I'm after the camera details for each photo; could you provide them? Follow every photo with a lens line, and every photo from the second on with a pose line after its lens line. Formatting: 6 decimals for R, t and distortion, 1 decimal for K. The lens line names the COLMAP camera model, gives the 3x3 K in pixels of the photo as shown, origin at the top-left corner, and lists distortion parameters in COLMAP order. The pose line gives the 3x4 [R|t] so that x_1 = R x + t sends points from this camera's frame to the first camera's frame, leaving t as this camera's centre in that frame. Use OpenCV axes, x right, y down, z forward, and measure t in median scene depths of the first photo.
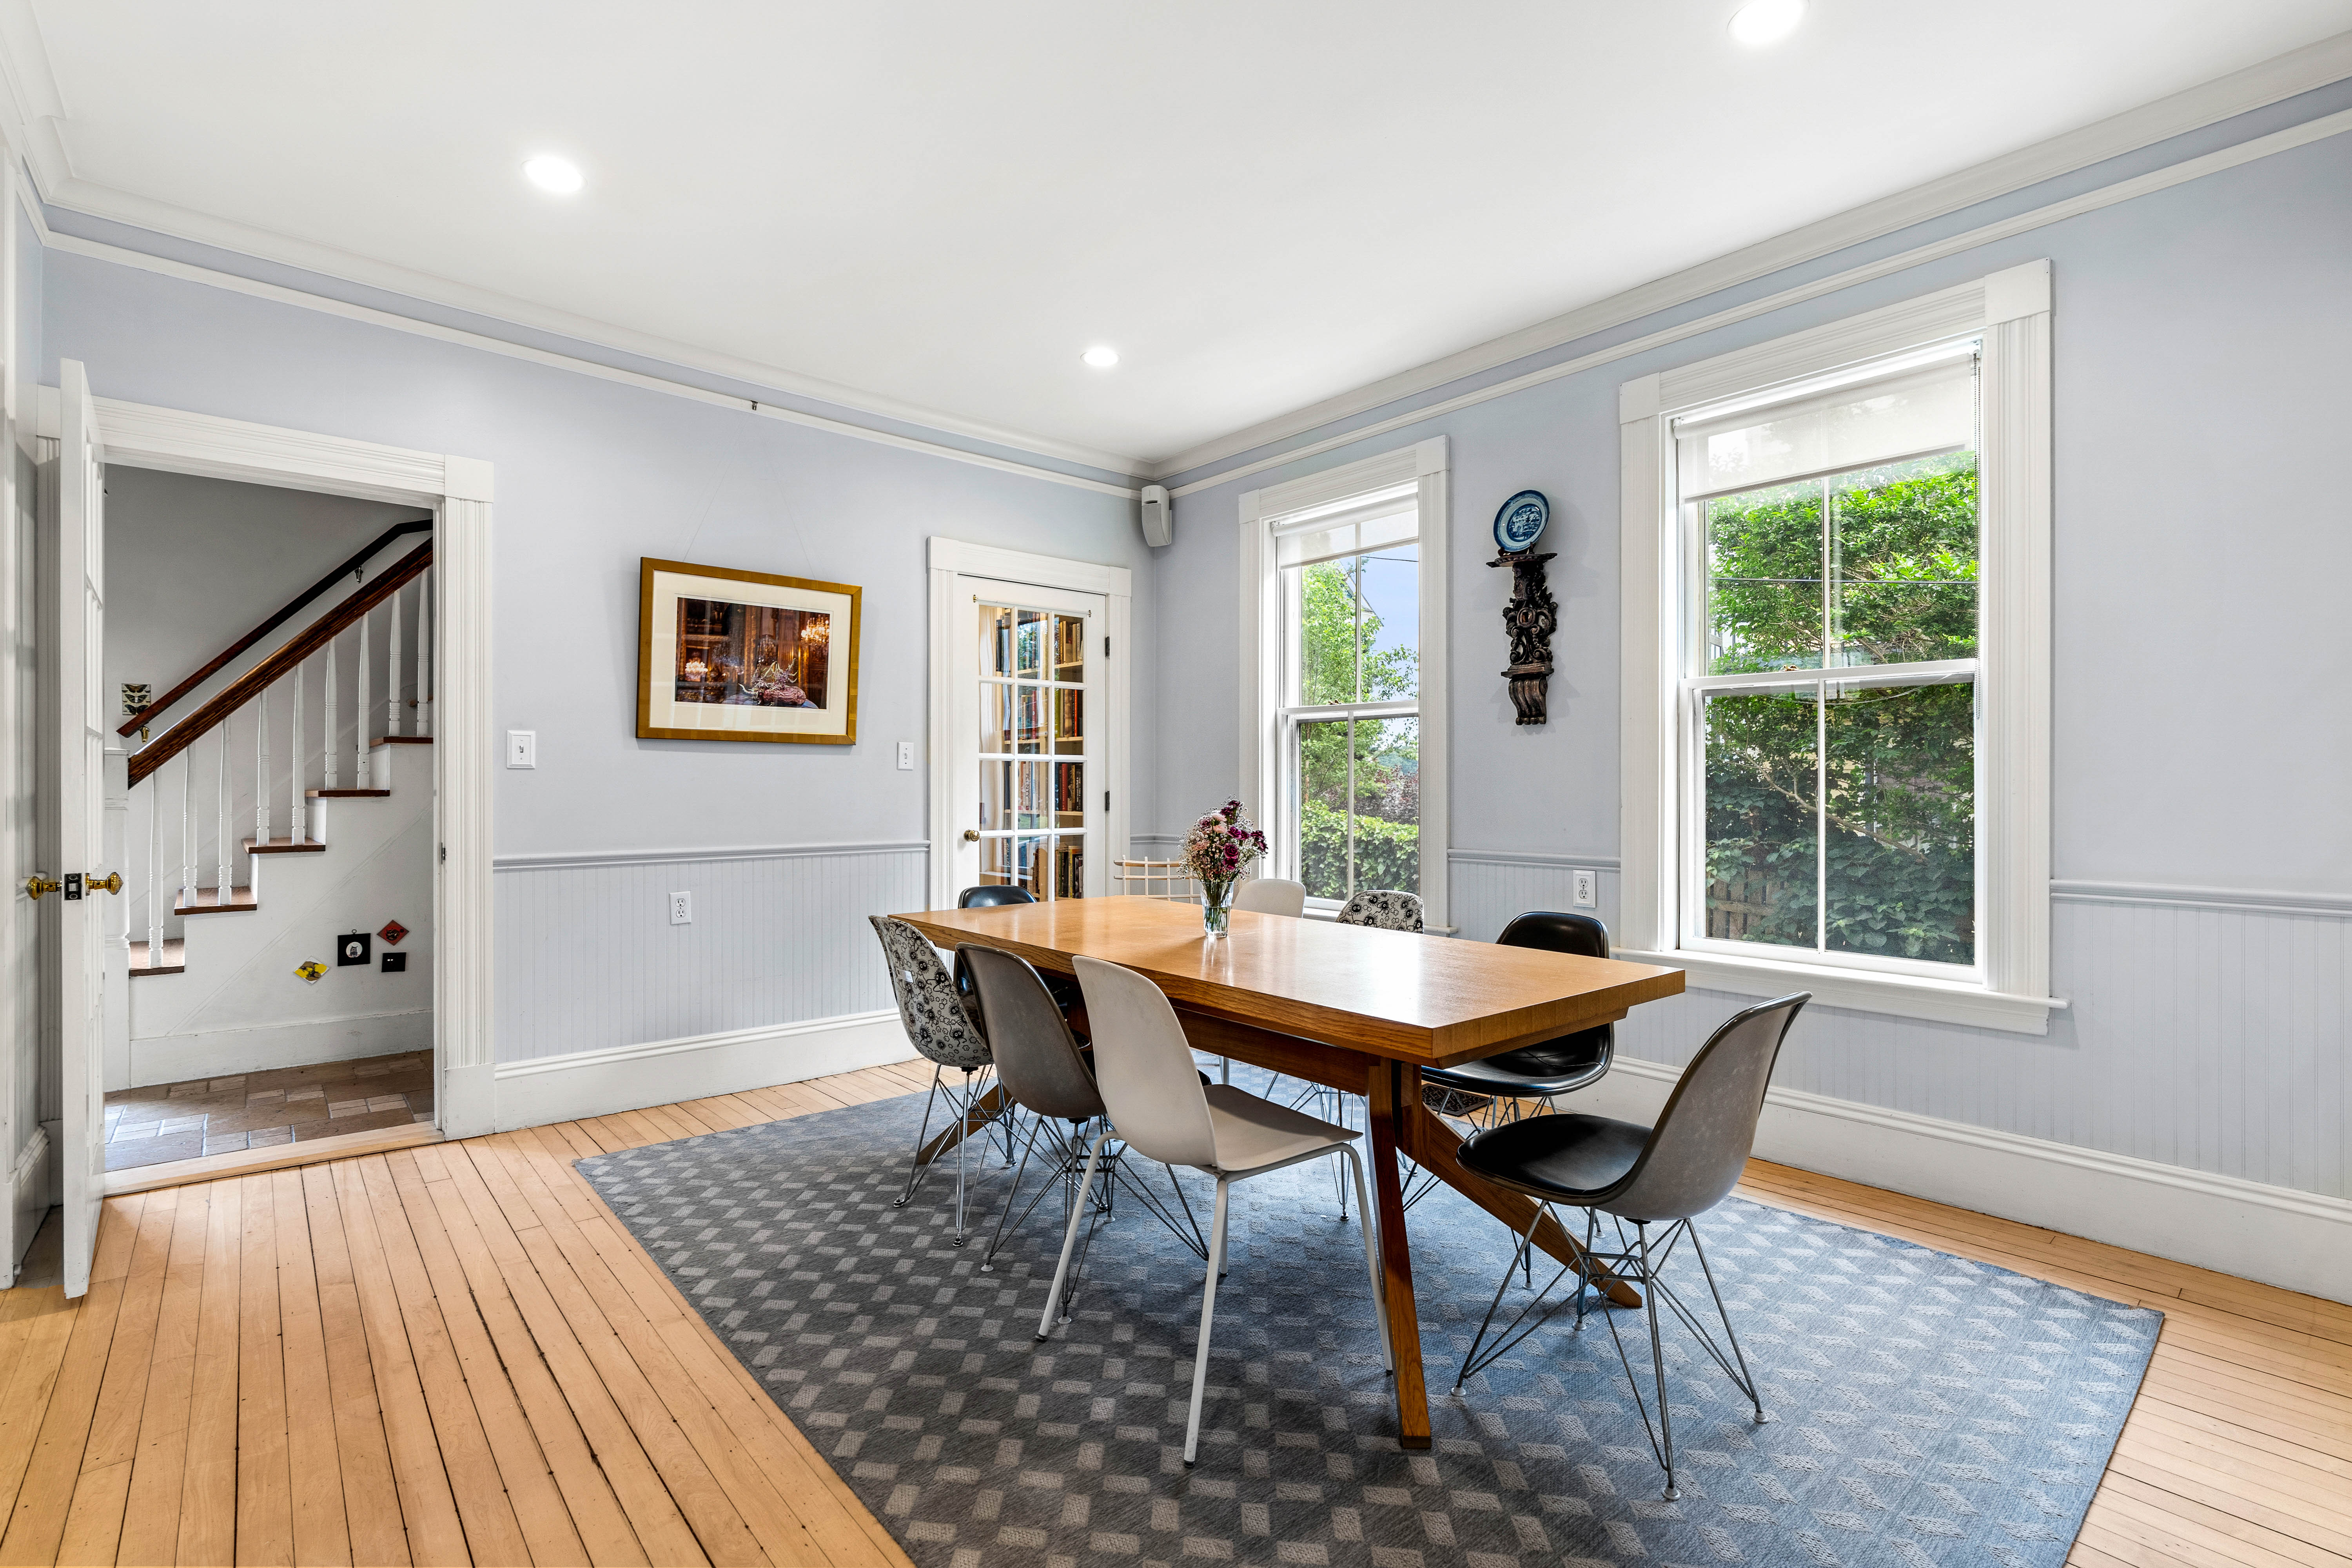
lens RADIAL K [[1094.4, 0, 1176.2], [0, 1094.4, 780.6], [0, 0, 1]] dist [-0.013649, 0.004523]
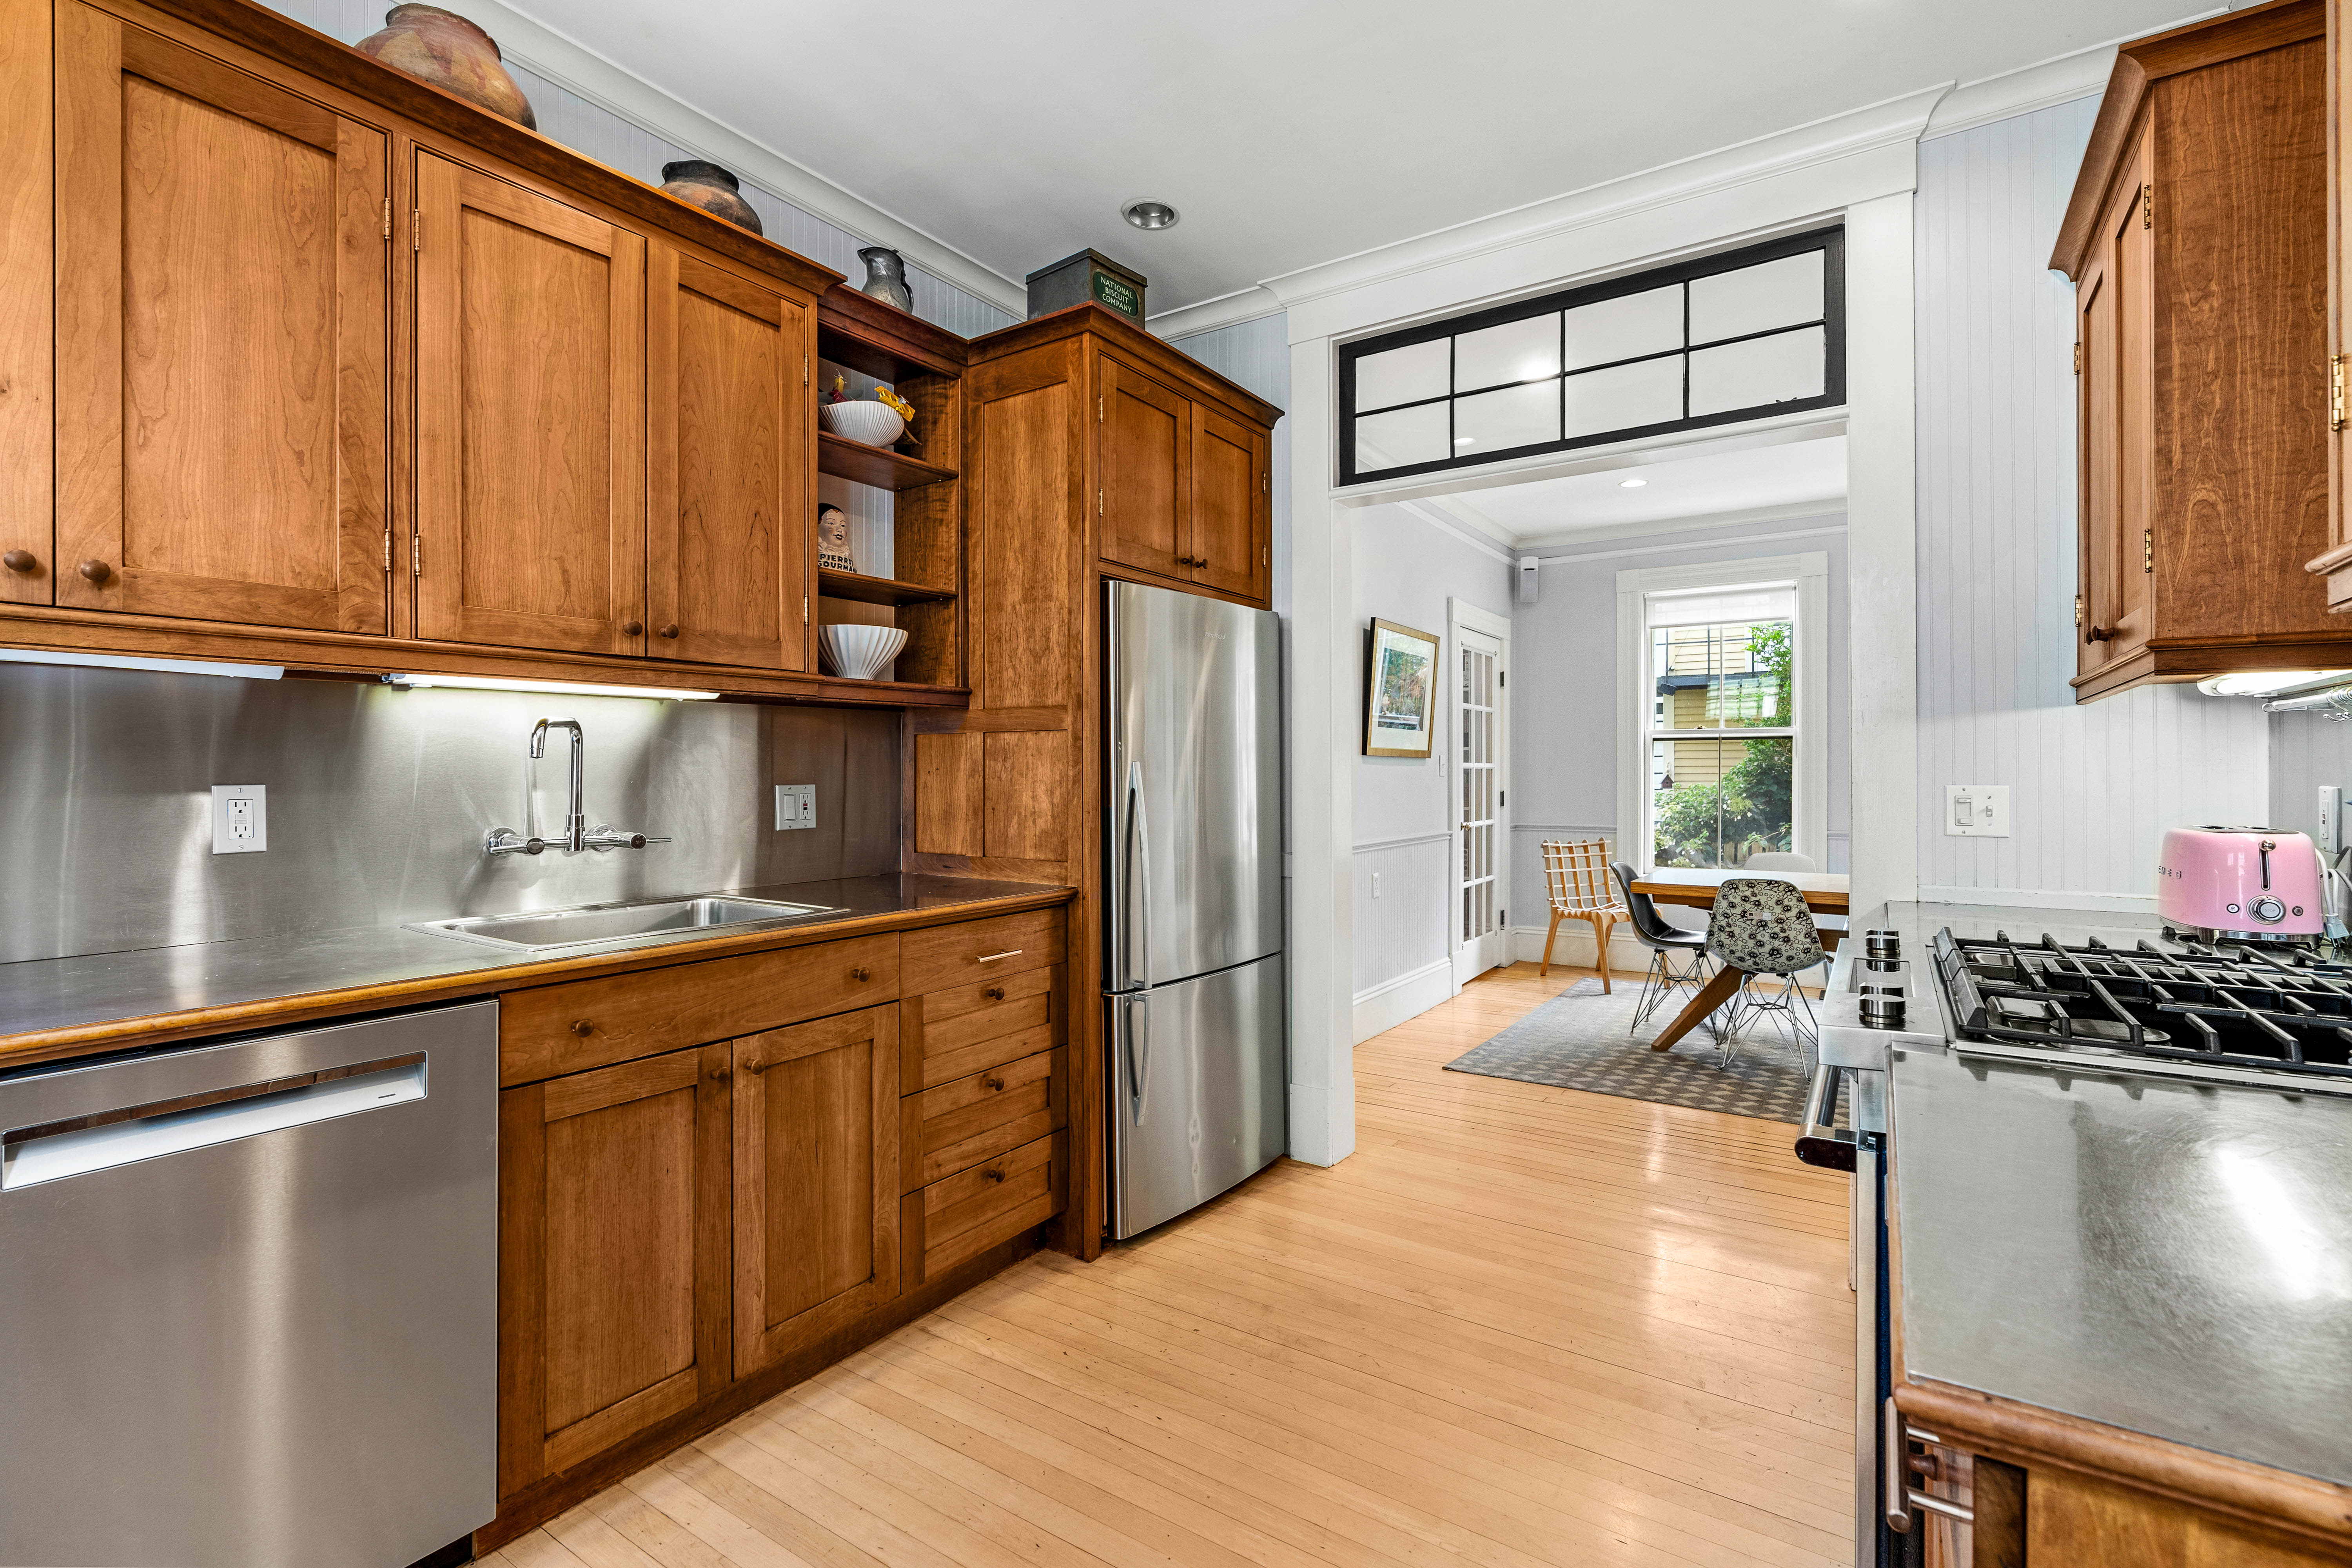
lens RADIAL K [[1094.4, 0, 1178.0], [0, 1094.4, 778.0], [0, 0, 1]] dist [-0.013649, 0.004523]
pose [[0.963750, -0.004910, 0.266760, -1.155000], [0.002152, 0.999941, 0.010627, -0.029520], [-0.266797, -0.009668, 0.963704, -0.219032]]
